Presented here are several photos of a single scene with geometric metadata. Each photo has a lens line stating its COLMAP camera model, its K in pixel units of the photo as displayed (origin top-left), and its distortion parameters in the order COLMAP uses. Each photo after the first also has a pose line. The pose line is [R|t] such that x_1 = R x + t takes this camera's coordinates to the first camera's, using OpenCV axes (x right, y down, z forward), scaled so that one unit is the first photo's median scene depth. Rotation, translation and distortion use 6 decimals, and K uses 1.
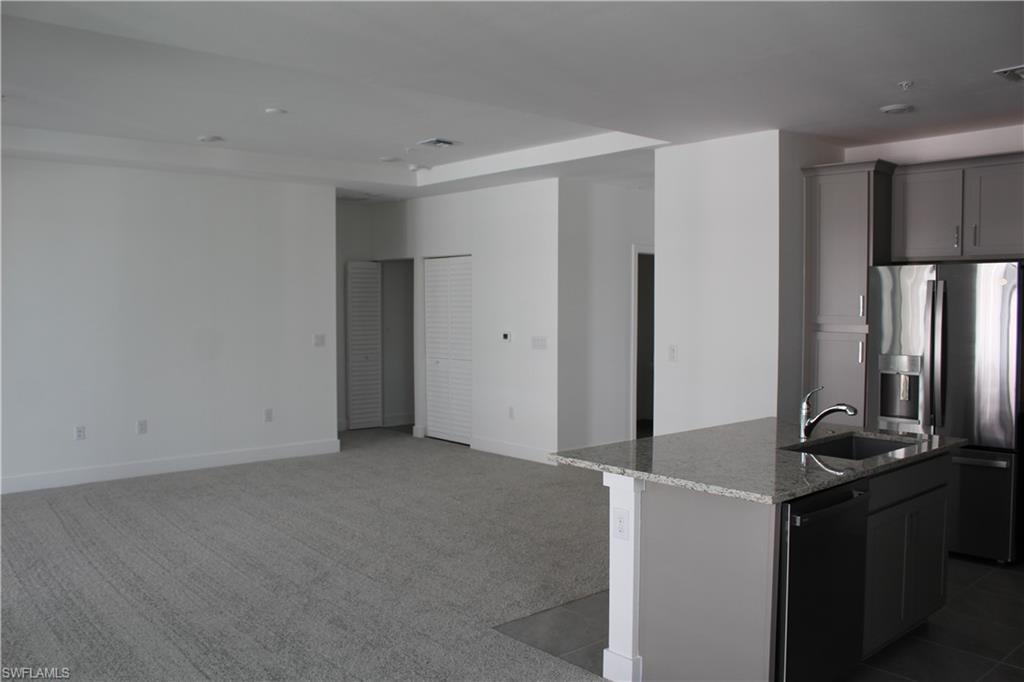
lens RADIAL K [[849.3, 0, 510.8], [0, 849.3, 338.4], [0, 0, 1]] dist [-0.176147, 0.161819]
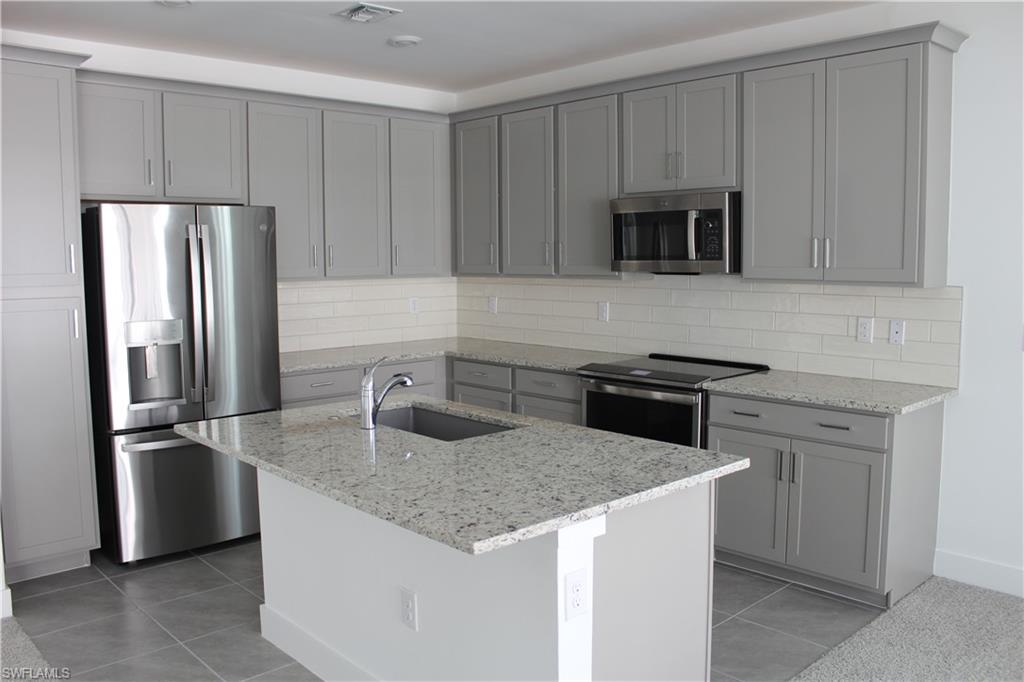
lens RADIAL K [[849.3, 0, 510.8], [0, 849.3, 338.4], [0, 0, 1]] dist [-0.176147, 0.161819]
pose [[-0.027959, -0.100766, 0.994517, -0.321520], [0.045931, 0.993726, 0.101977, -0.026828], [-0.998553, 0.048530, -0.023155, 0.700869]]
